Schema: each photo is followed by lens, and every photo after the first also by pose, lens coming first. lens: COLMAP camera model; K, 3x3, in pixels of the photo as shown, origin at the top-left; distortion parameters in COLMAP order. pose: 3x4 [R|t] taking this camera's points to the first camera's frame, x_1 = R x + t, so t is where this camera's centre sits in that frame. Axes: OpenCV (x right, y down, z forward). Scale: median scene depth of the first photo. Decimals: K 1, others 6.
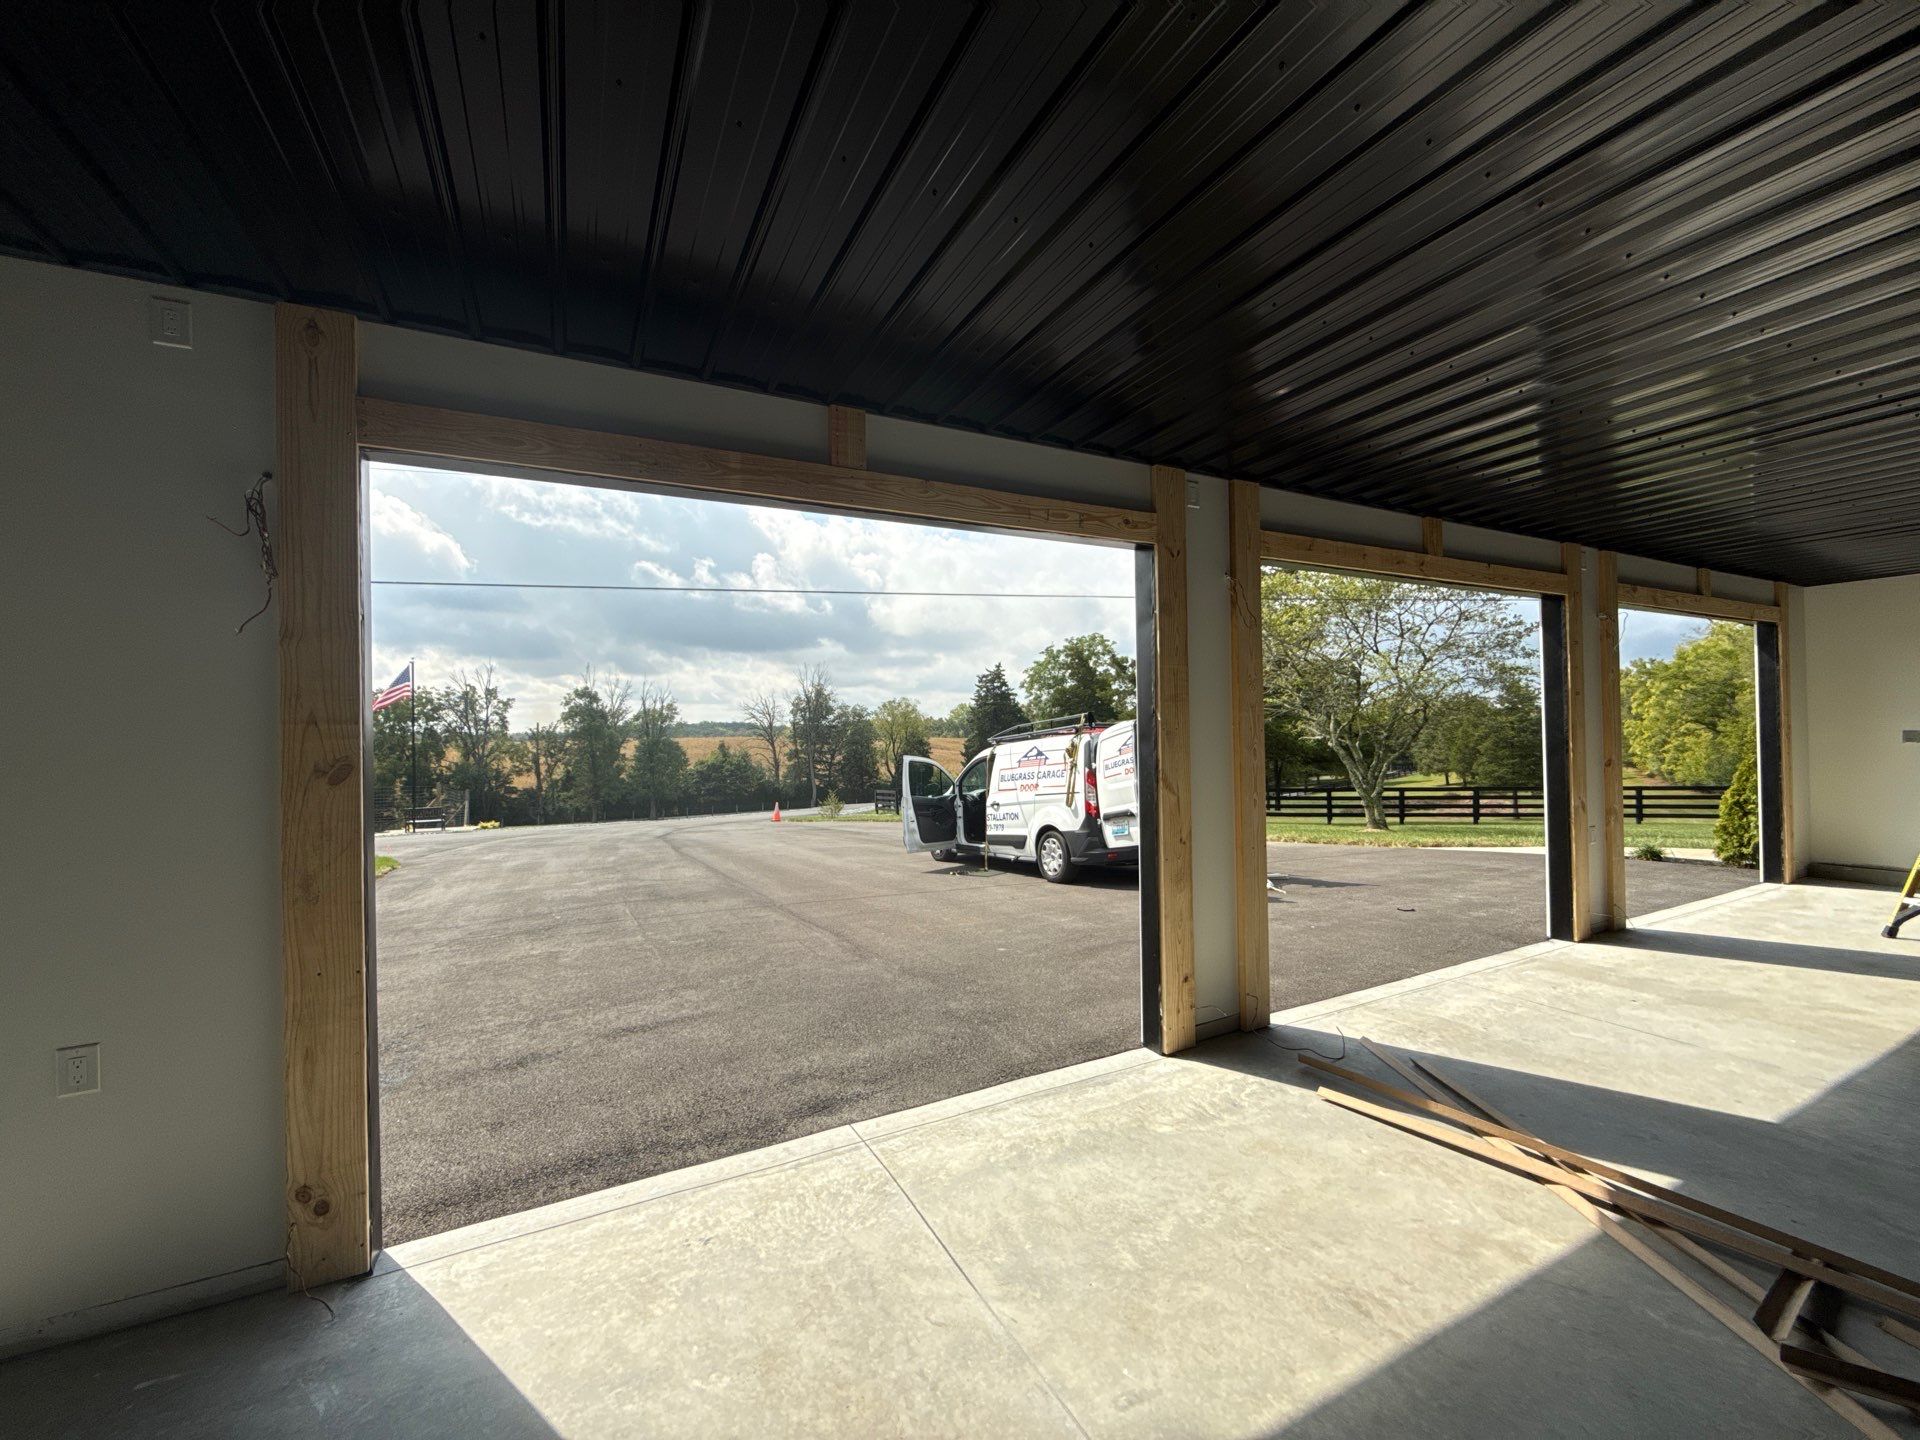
lens RADIAL K [[765.9, 0, 960.0], [0, 765.9, 720.0], [0, 0, 1]] dist [0.003150, 0.000443]
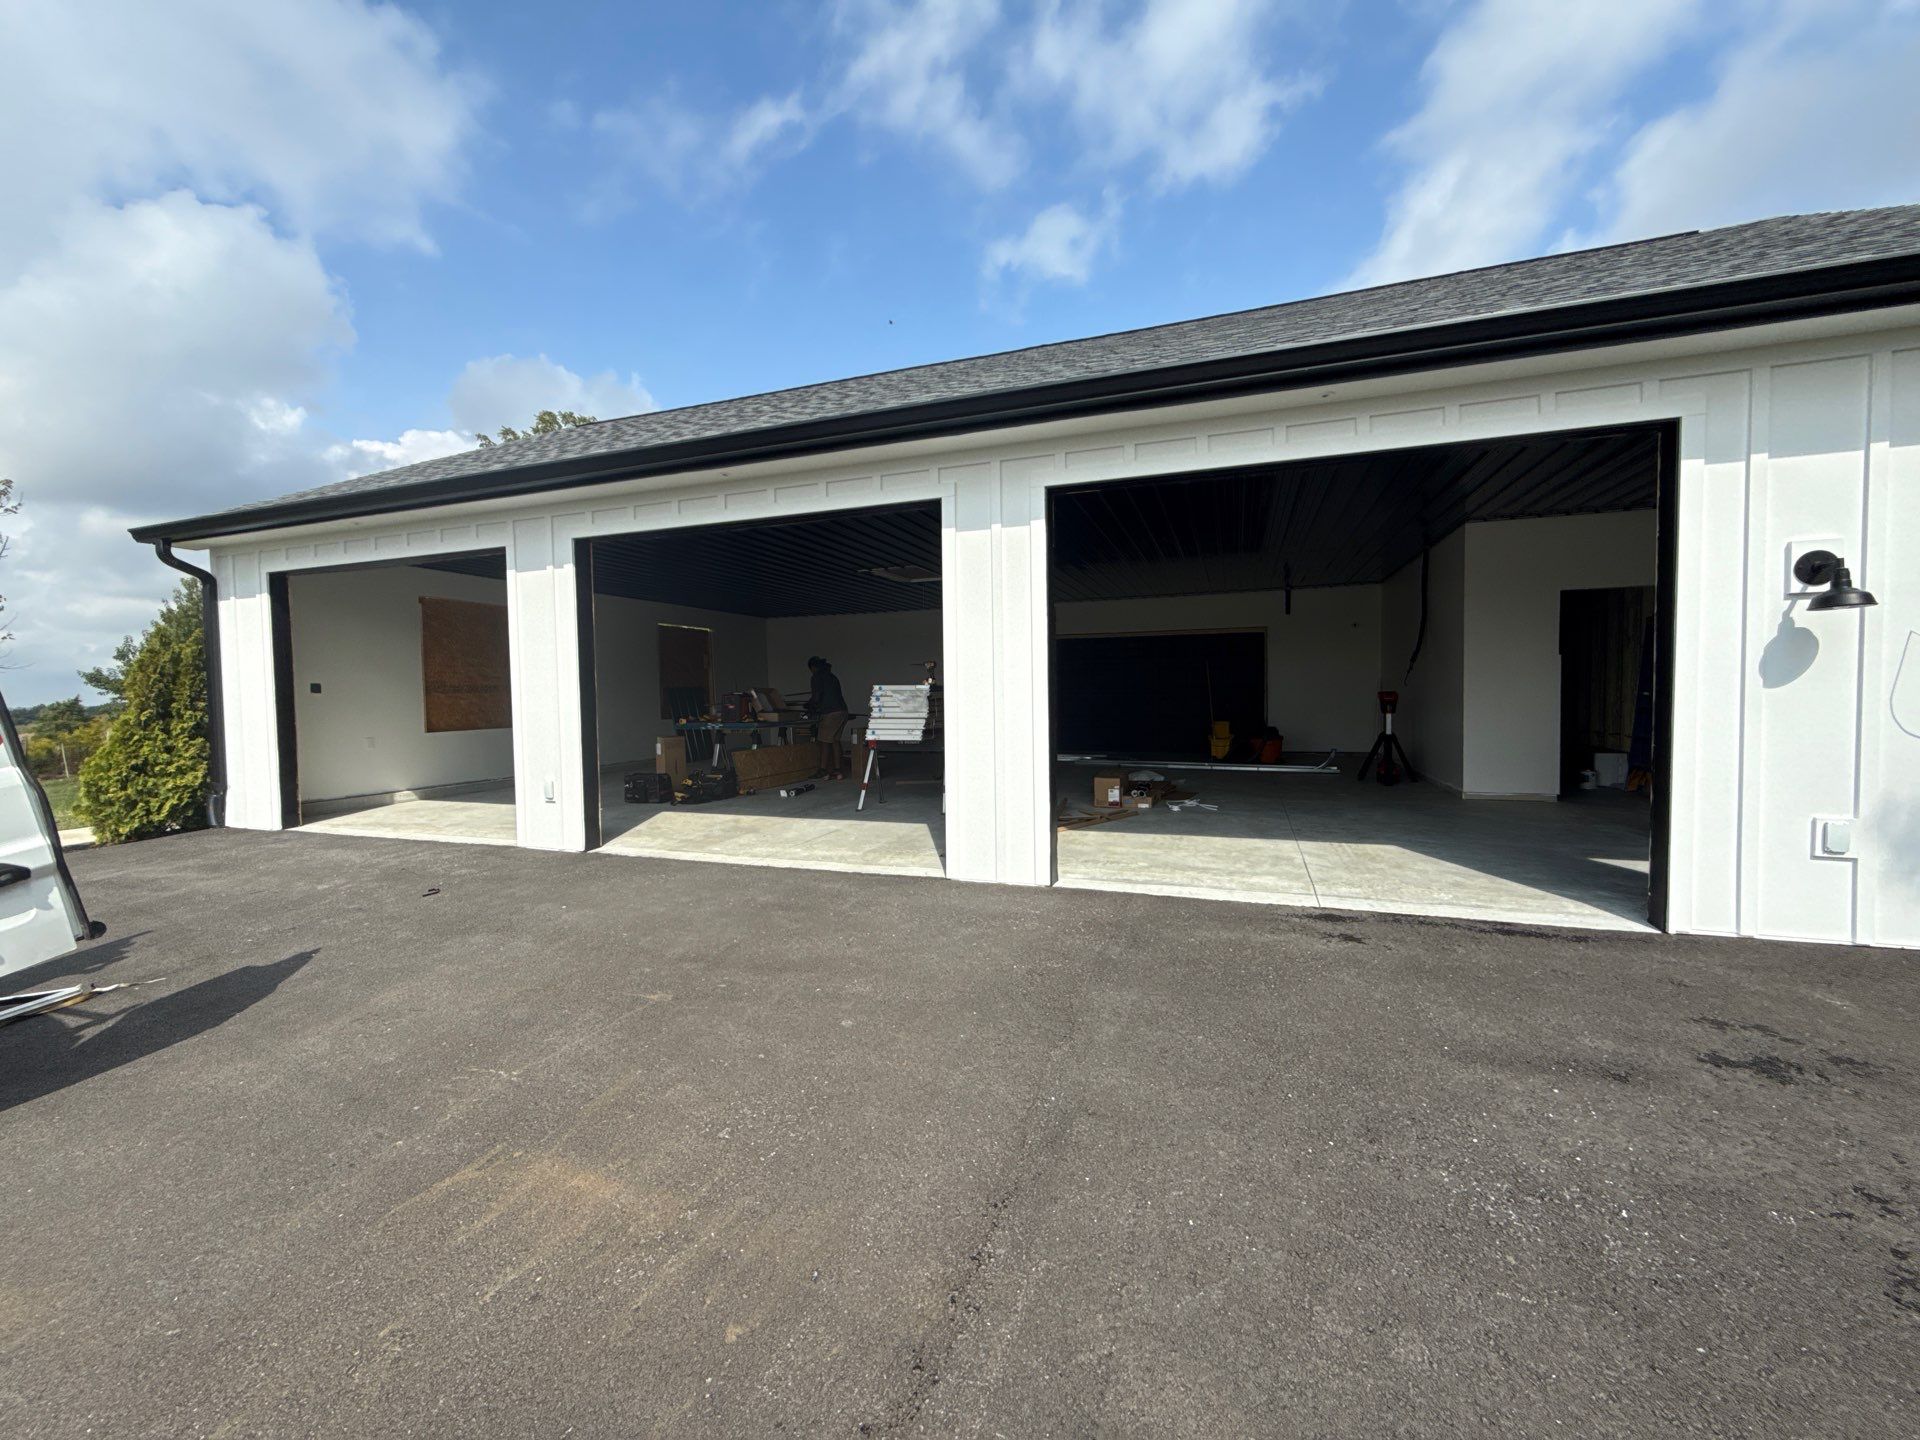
lens RADIAL K [[765.9, 0, 960.0], [0, 765.9, 720.0], [0, 0, 1]] dist [0.003150, 0.000443]
pose [[-0.681113, -0.000094, 0.732179, -0.560197], [0.020972, 0.999587, 0.019638, 0.119107], [-0.731878, 0.028731, -0.680829, 1.885097]]
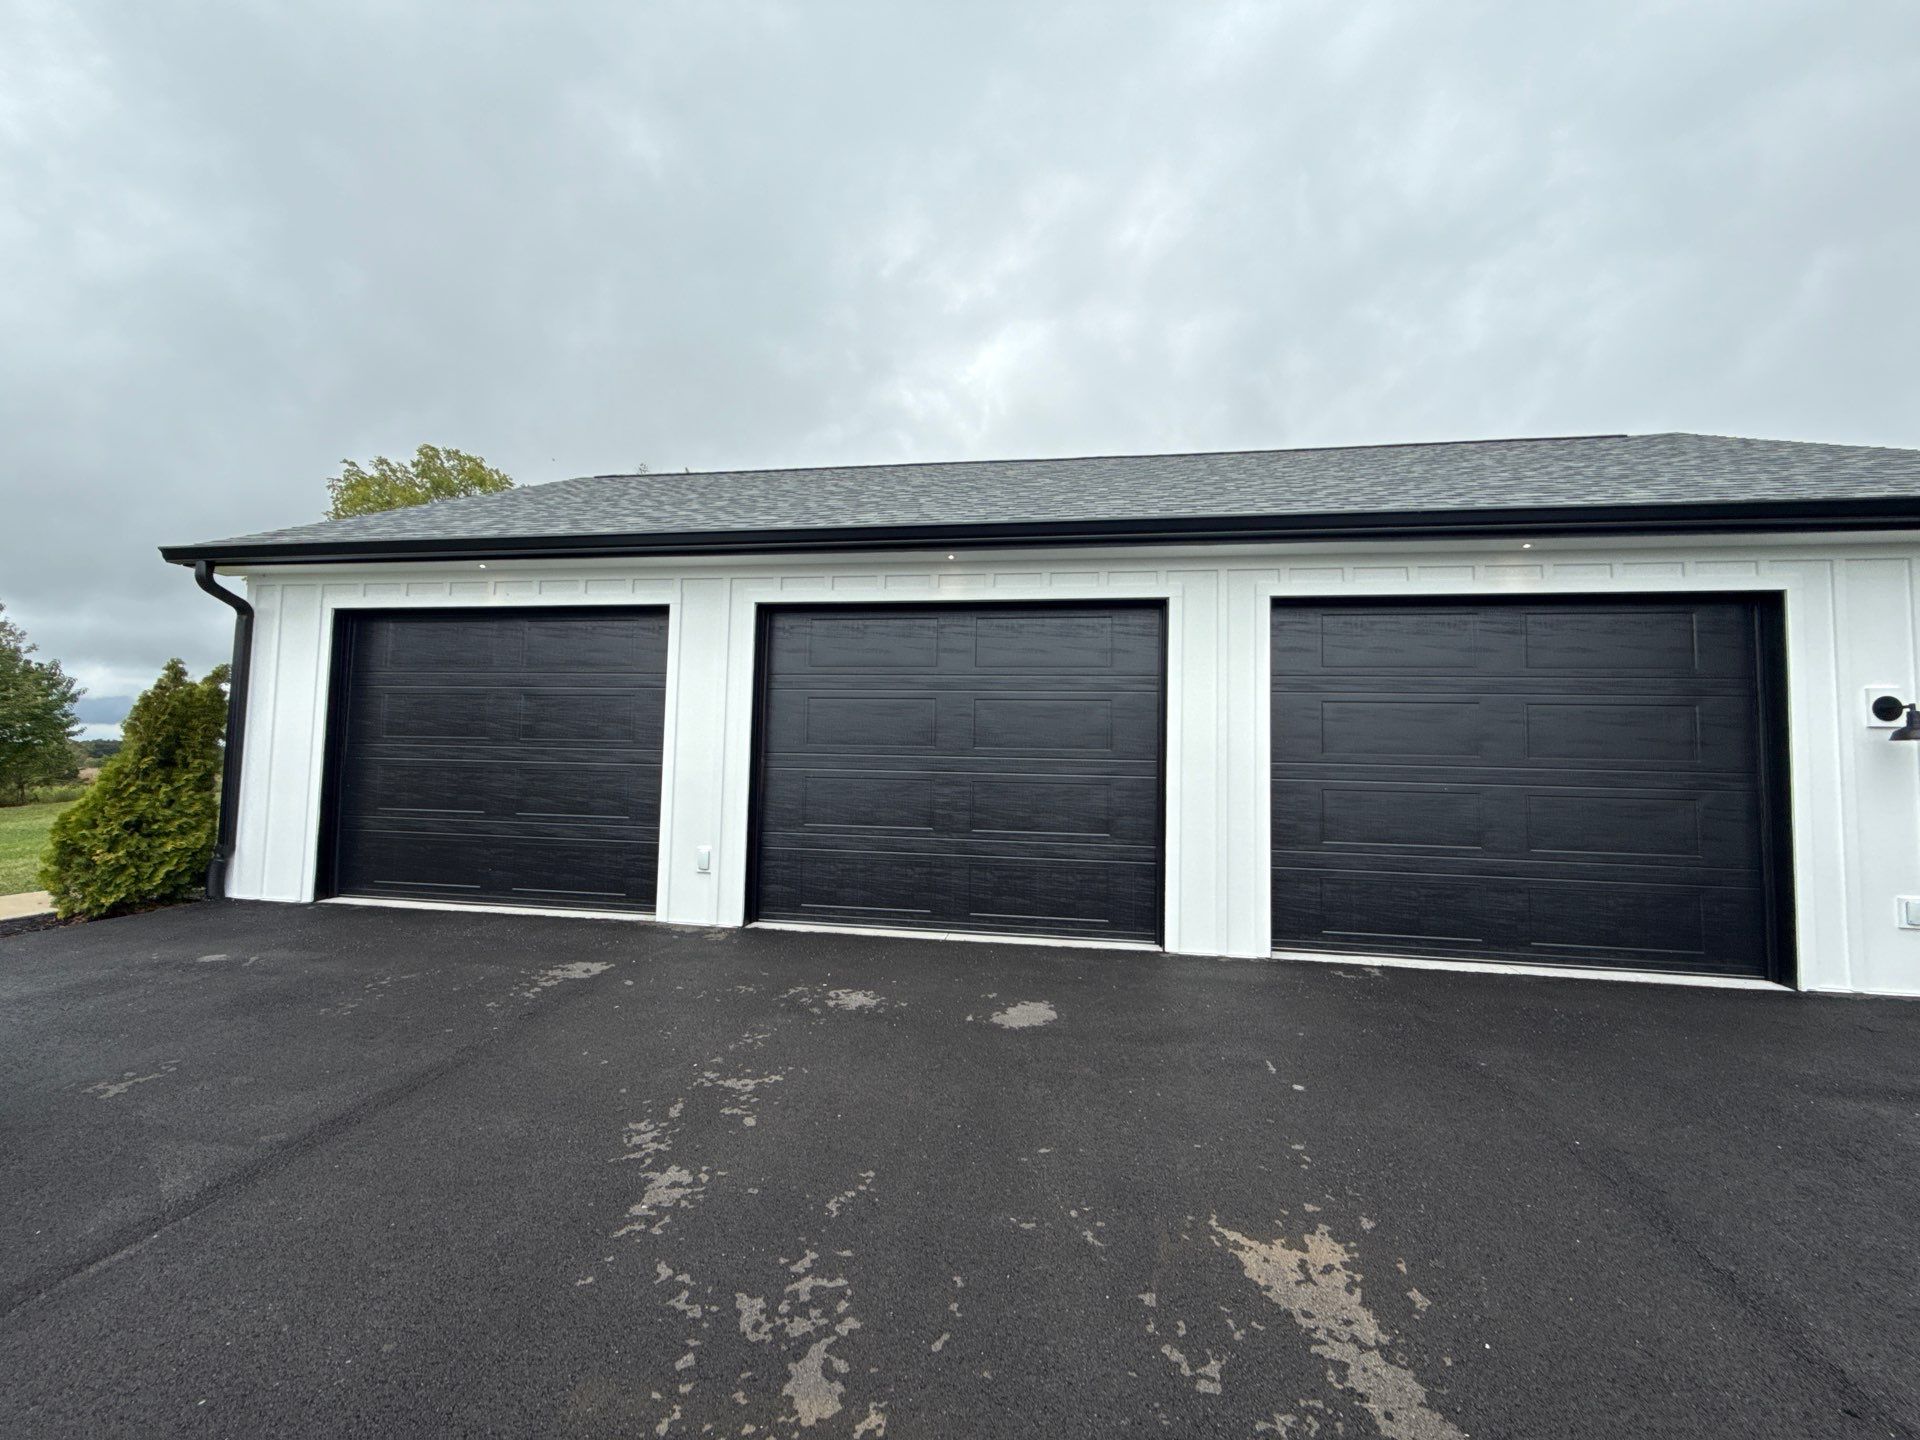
lens RADIAL K [[765.9, 0, 960.0], [0, 765.9, 720.0], [0, 0, 1]] dist [0.003150, 0.000443]
pose [[-0.808454, 0.033381, 0.587612, -0.142518], [-0.014589, 0.996947, -0.076707, 0.112214], [-0.588379, -0.070587, -0.805499, 2.338610]]
